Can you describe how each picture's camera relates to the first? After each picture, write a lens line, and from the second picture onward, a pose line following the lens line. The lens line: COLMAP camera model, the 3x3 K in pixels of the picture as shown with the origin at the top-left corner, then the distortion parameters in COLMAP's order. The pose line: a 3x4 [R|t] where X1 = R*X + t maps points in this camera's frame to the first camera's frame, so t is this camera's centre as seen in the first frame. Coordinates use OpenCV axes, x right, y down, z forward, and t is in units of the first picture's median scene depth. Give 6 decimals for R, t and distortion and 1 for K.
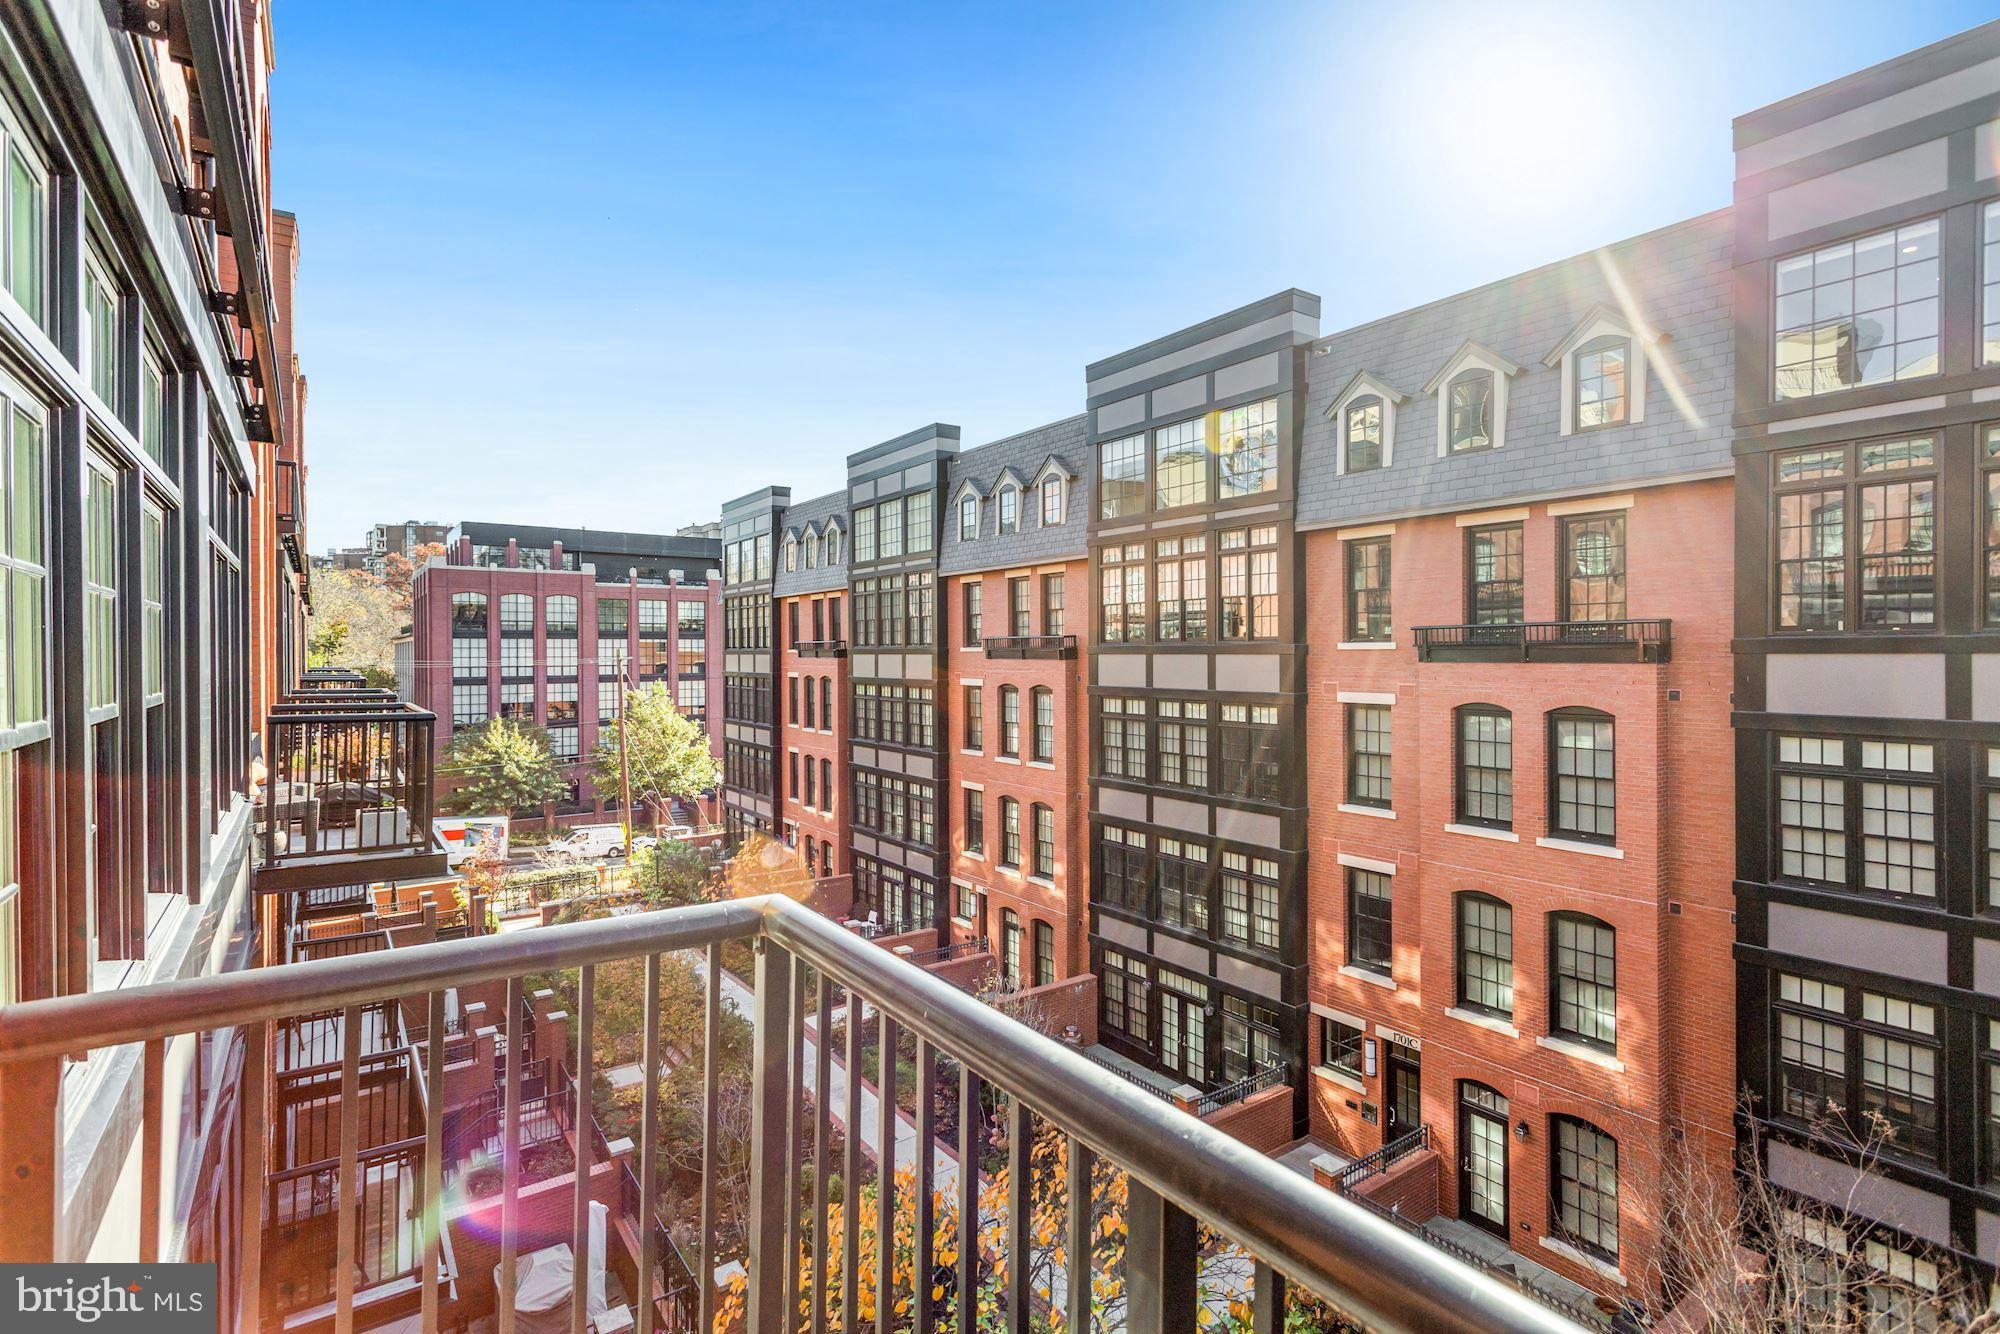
lens RADIAL K [[975.8, 0, 999.6], [0, 975.8, 658.3], [0, 0, 1]] dist [-0.004081, 0.005640]
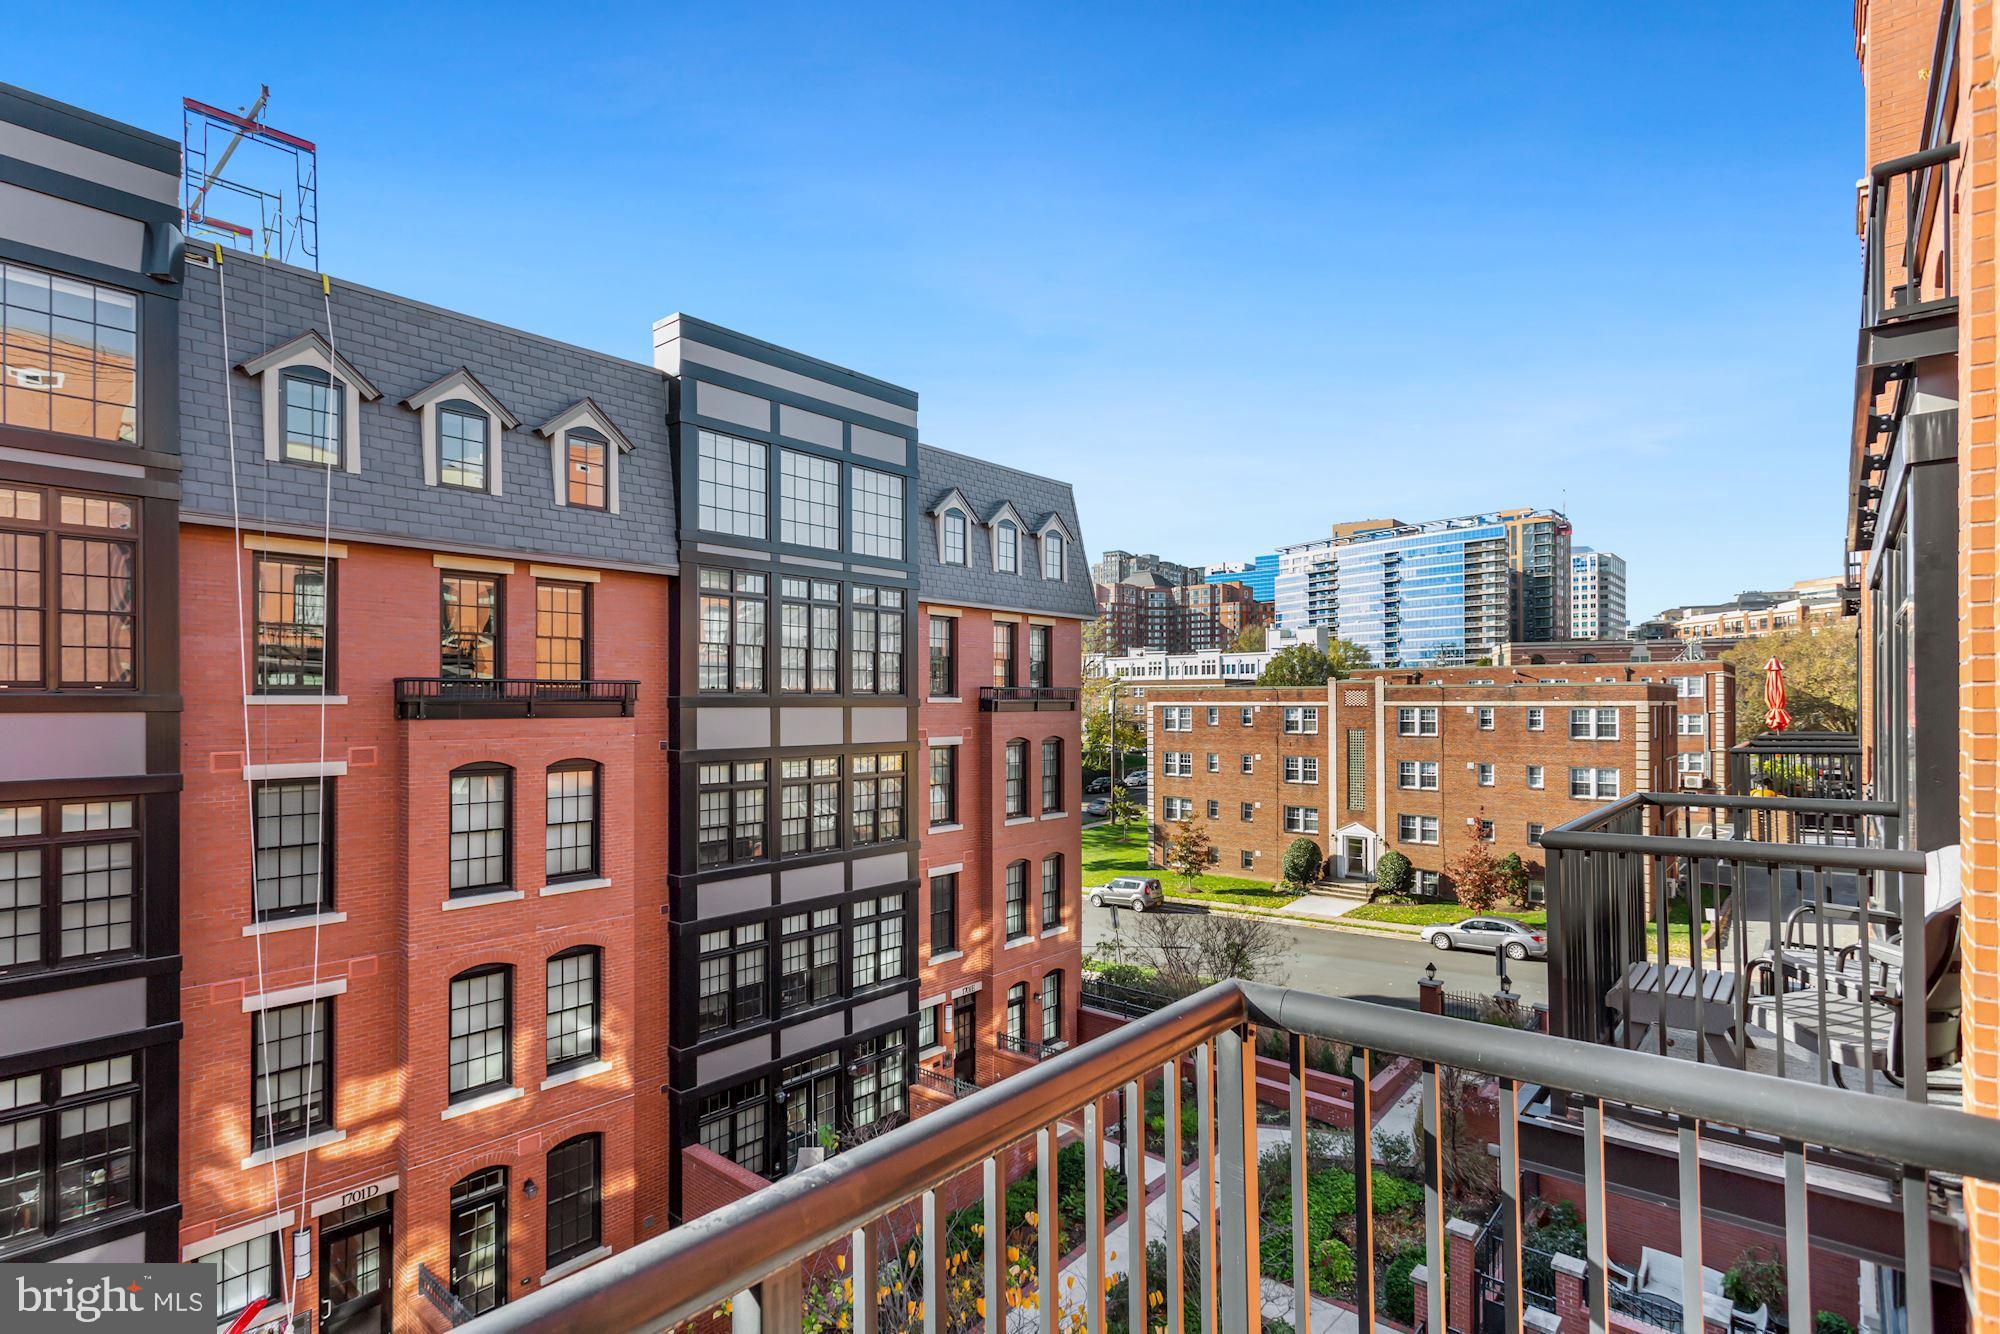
lens RADIAL K [[975.8, 0, 970.1], [0, 975.8, 693.6], [0, 0, 1]] dist [-0.004081, 0.005640]
pose [[-0.240305, 0.013577, 0.970602, -0.671279], [0.012983, 0.999858, -0.010771, -0.004571], [-0.970611, 0.010013, -0.240447, 0.975650]]
